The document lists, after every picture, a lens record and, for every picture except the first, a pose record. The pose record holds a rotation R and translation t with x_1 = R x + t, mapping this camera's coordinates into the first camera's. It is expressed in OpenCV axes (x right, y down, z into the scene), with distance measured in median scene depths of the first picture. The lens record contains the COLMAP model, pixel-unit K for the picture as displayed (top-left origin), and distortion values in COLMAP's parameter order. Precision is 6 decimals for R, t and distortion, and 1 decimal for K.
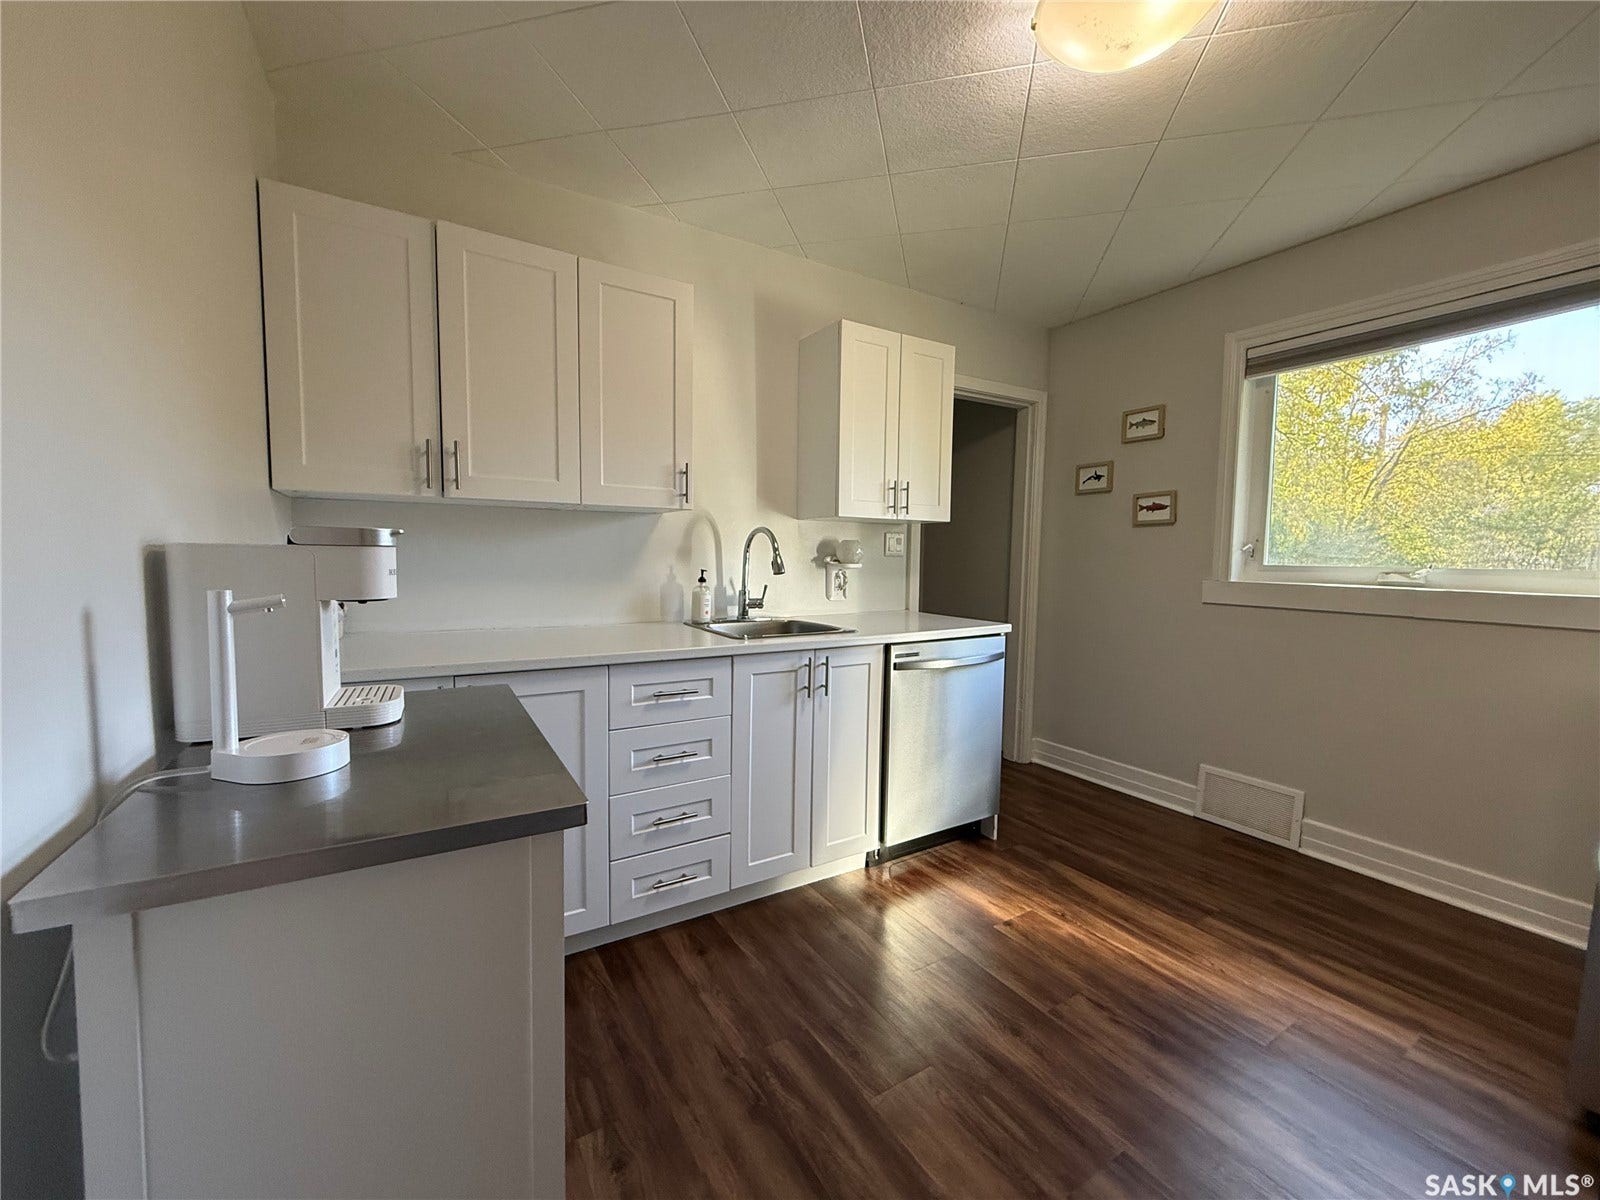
lens RADIAL K [[635.1, 0, 796.6], [0, 635.1, 599.2], [0, 0, 1]] dist [-0.003714, -0.000256]
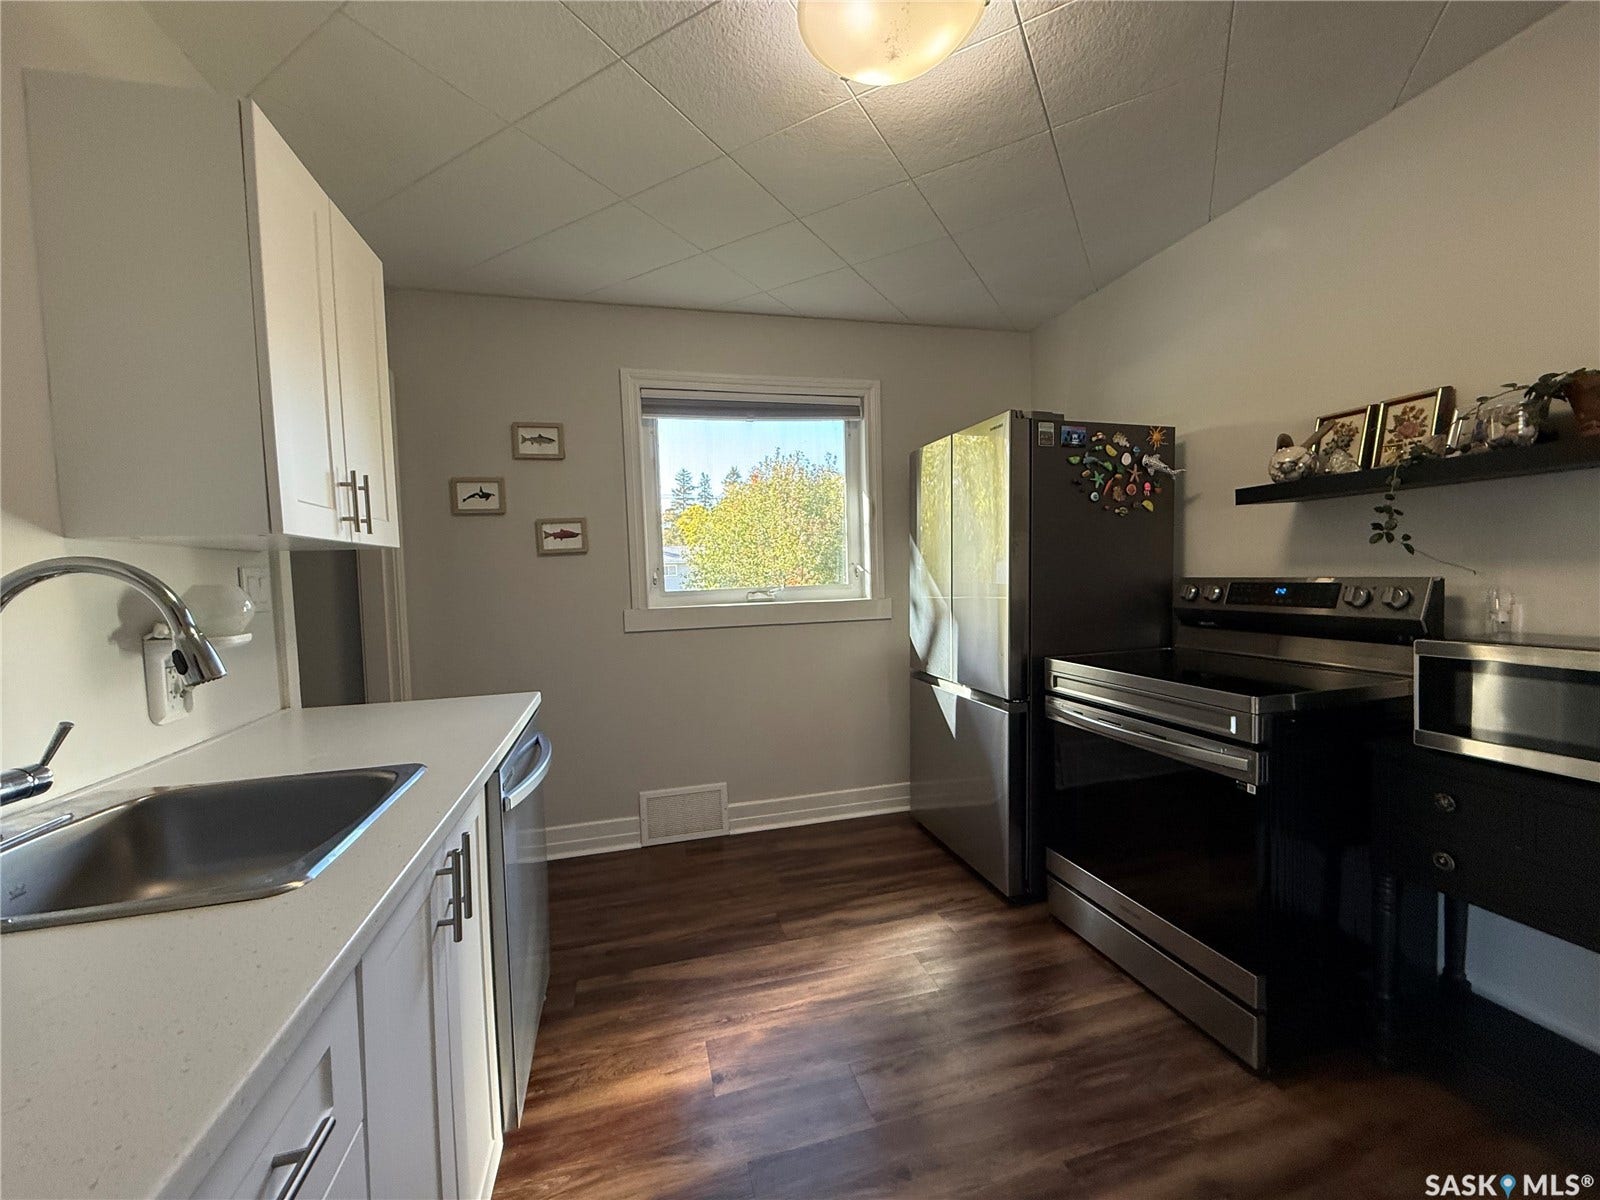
lens RADIAL K [[635.1, 0, 796.6], [0, 635.1, 599.2], [0, 0, 1]] dist [-0.003714, -0.000256]
pose [[0.279462, -0.063587, 0.958049, -0.264197], [0.106331, 0.993717, 0.034938, -0.058947], [-0.954251, 0.092107, 0.284467, 0.514887]]
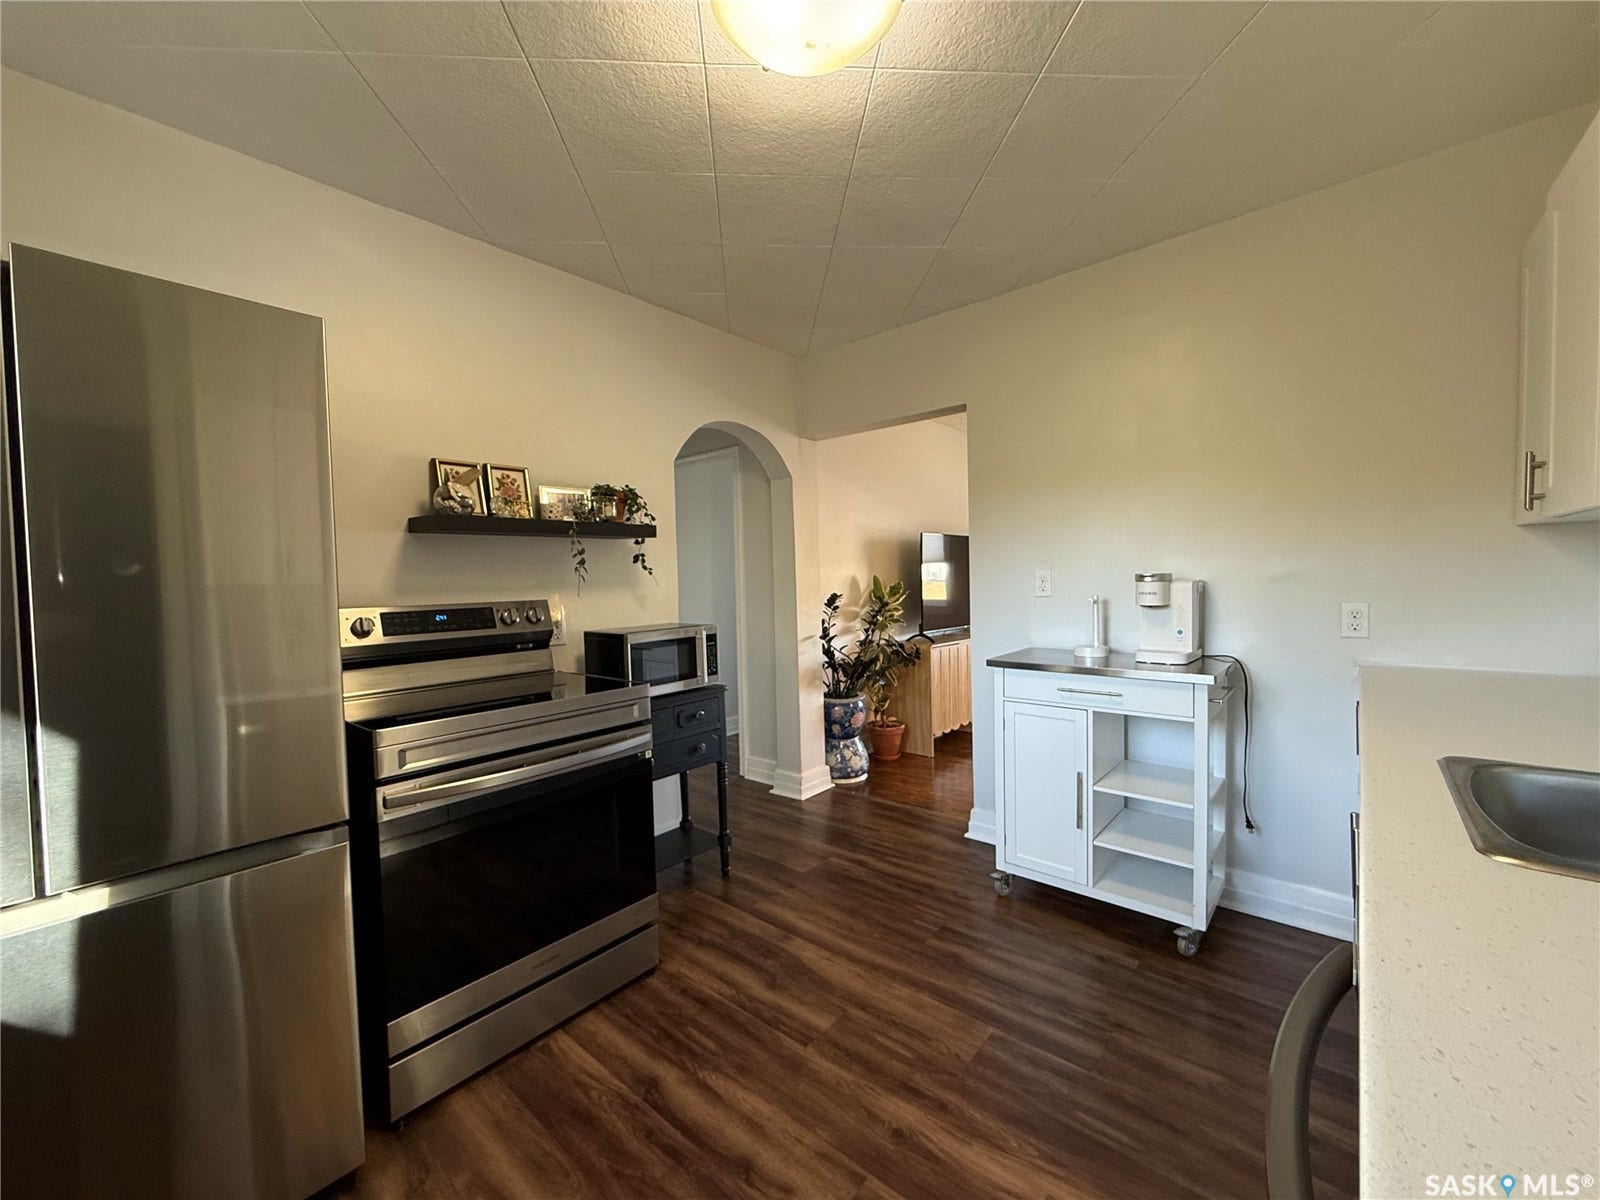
lens RADIAL K [[635.1, 0, 796.6], [0, 635.1, 599.2], [0, 0, 1]] dist [-0.003714, -0.000256]
pose [[-0.951884, 0.018135, -0.305922, 0.456037], [-0.012851, 0.995007, 0.098971, -0.087014], [0.306189, 0.098140, -0.946898, 1.063355]]
